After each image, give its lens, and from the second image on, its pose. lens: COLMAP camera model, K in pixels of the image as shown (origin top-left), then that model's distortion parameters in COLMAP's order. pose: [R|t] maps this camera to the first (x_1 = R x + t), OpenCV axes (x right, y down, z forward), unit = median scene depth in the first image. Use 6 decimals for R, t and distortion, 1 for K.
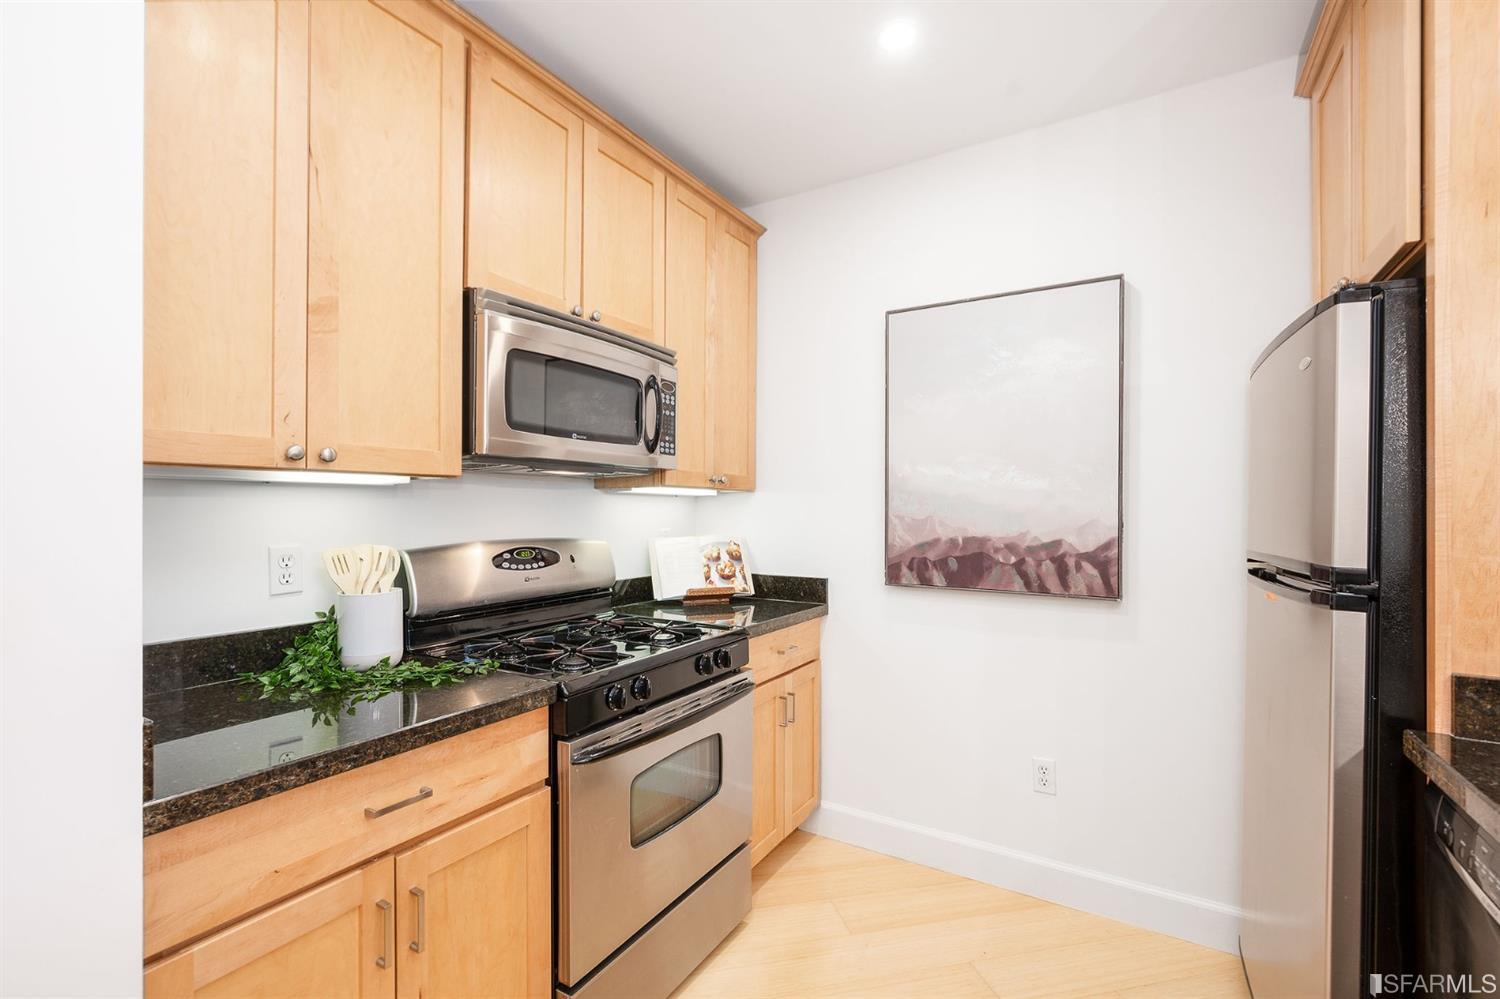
lens RADIAL K [[653.9, 0, 744.5], [0, 653.9, 505.1], [0, 0, 1]] dist [-0.000393, -0.000028]
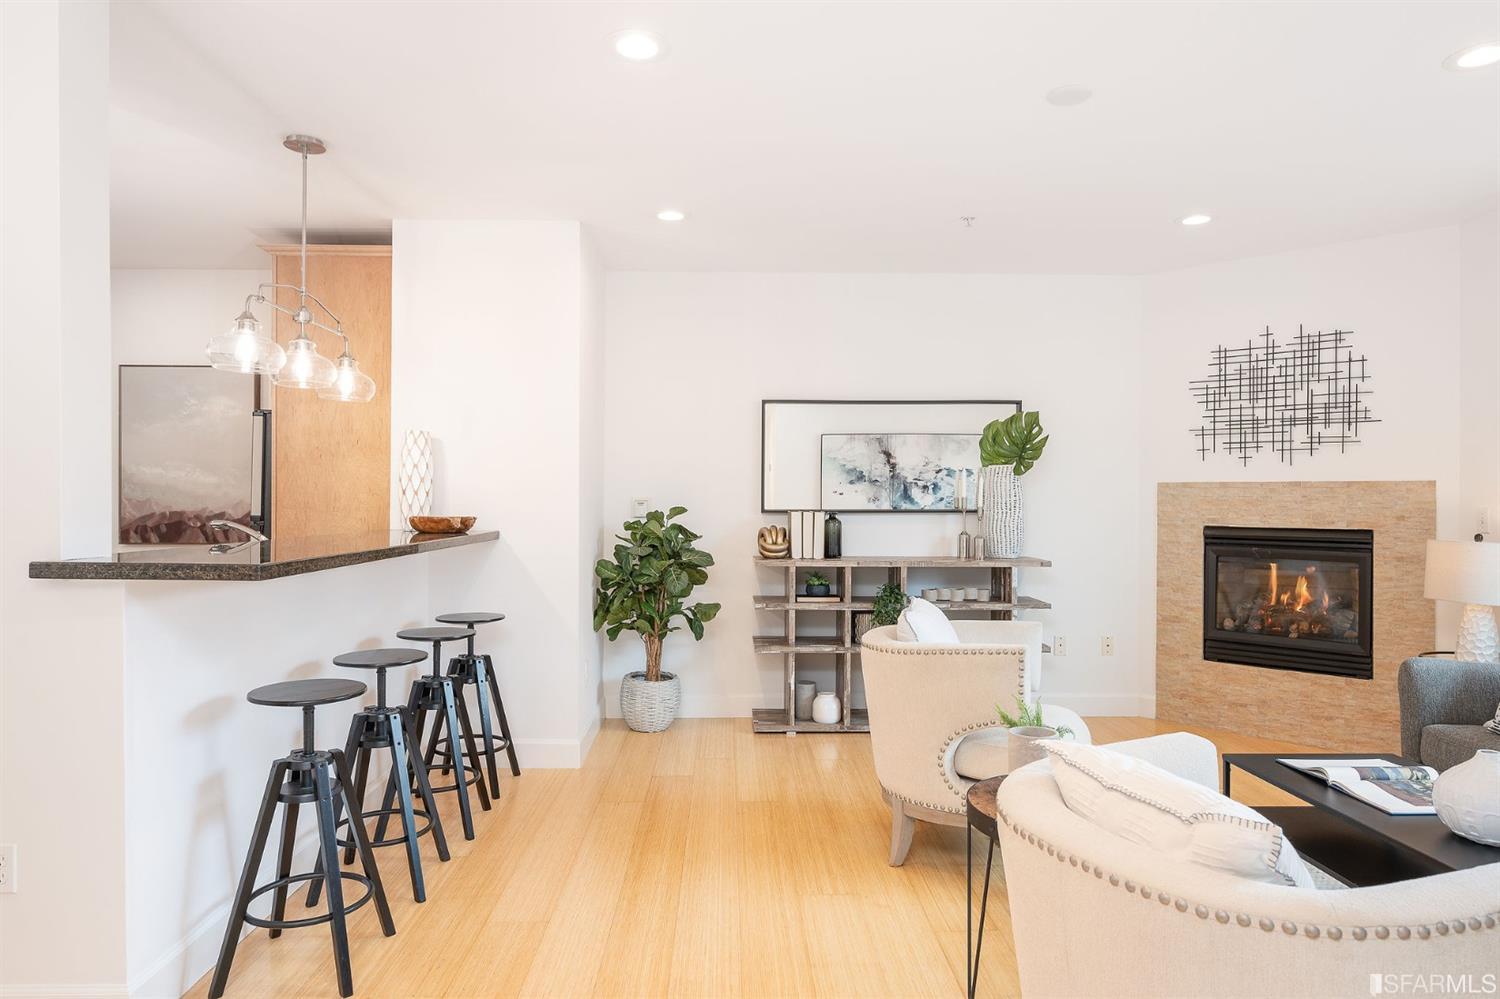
lens RADIAL K [[923.9, 0, 750.9], [0, 923.9, 502.8], [0, 0, 1]] dist [-0.013771, -0.001731]
pose [[0.832249, -0.001471, 0.554400, 0.281434], [-0.003013, 0.999970, 0.007176, 0.006795], [-0.554394, -0.007643, 0.832219, -1.760252]]
